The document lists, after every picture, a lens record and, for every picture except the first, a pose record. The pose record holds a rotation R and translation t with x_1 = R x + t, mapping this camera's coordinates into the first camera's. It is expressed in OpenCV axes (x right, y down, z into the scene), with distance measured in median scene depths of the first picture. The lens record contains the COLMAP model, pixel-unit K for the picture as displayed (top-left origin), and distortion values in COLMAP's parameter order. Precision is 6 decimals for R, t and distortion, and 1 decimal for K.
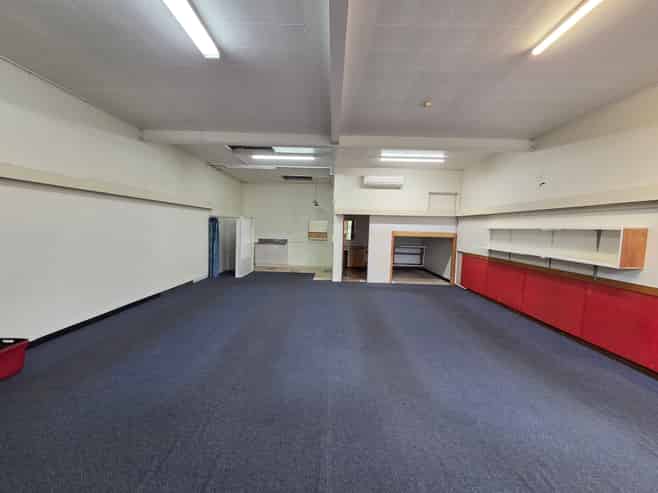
lens RADIAL K [[265.6, 0, 328.0], [0, 265.6, 246.0], [0, 0, 1]] dist [0.000285, 0.000022]
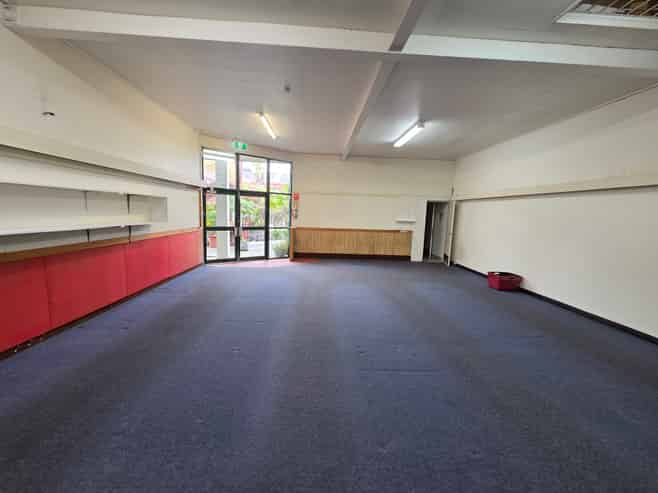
lens RADIAL K [[265.6, 0, 328.5], [0, 265.6, 244.9], [0, 0, 1]] dist [0.000285, 0.000022]
pose [[-0.995387, -0.067507, -0.068173, 0.229529], [-0.079473, 0.978231, 0.191696, -0.124982], [0.053748, 0.196230, -0.979084, 2.046046]]
